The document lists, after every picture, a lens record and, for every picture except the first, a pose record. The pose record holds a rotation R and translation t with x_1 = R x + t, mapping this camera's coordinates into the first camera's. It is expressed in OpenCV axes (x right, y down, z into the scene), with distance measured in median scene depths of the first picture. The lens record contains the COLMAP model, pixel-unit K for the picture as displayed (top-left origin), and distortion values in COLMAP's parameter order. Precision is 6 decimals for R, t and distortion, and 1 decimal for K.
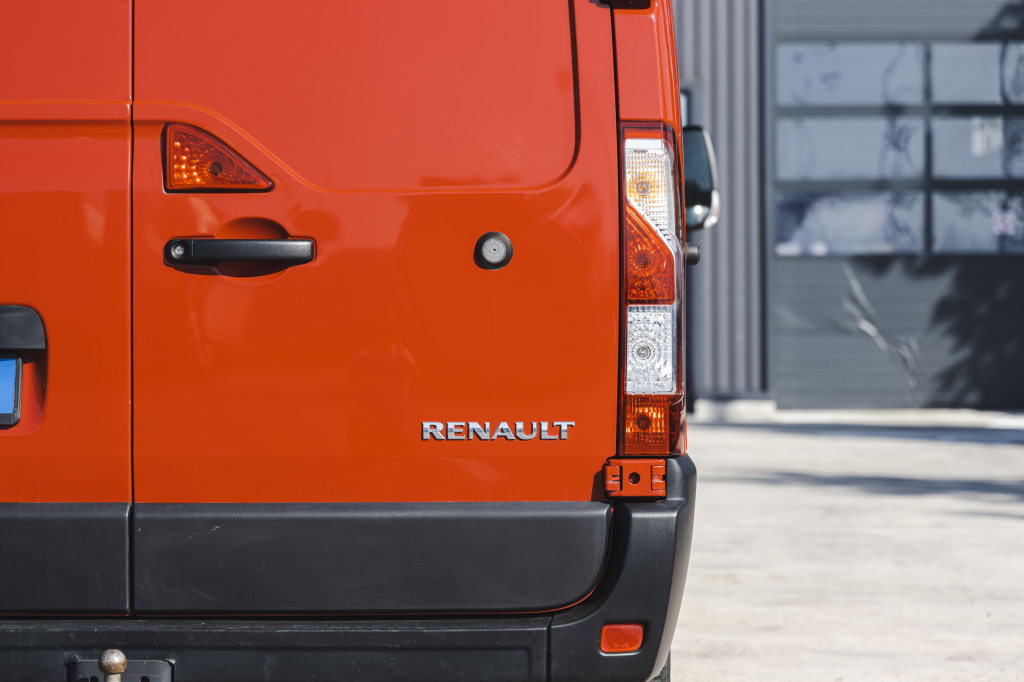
lens RADIAL K [[3140.6, 0, 512.0], [0, 3140.6, 341.0], [0, 0, 1]] dist [0.187125, -1.930711]
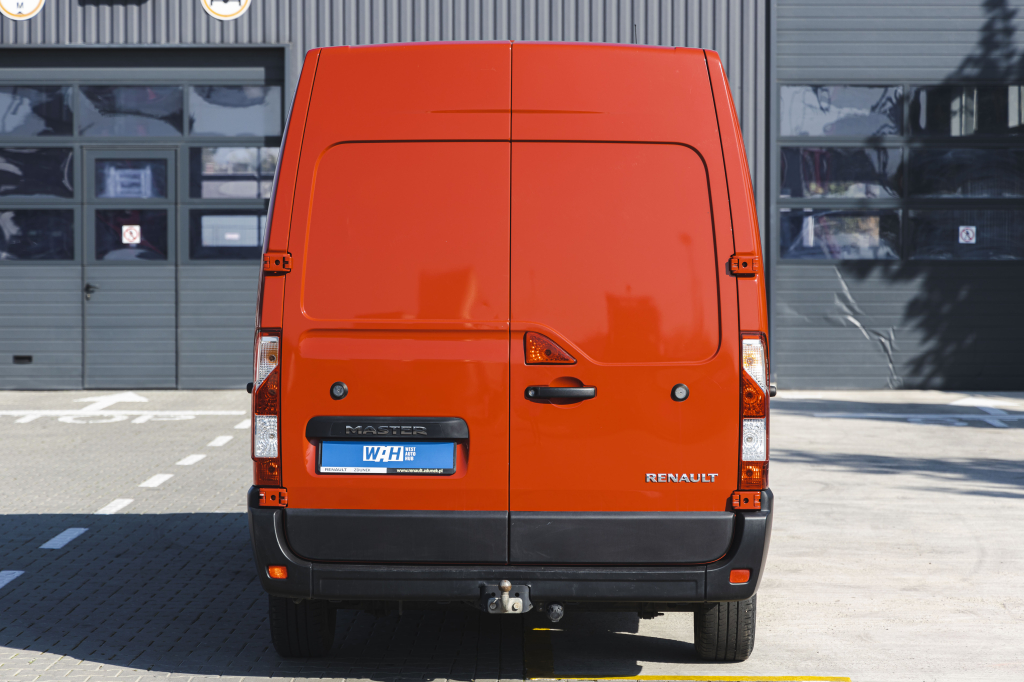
lens RADIAL K [[3140.6, 0, 512.0], [0, 3140.6, 341.0], [0, 0, 1]] dist [0.187125, -1.930711]
pose [[0.999969, 0.005414, 0.005673, -0.130212], [-0.005525, 0.999790, 0.019718, -0.103769], [-0.005565, -0.019748, 0.999789, -1.101574]]
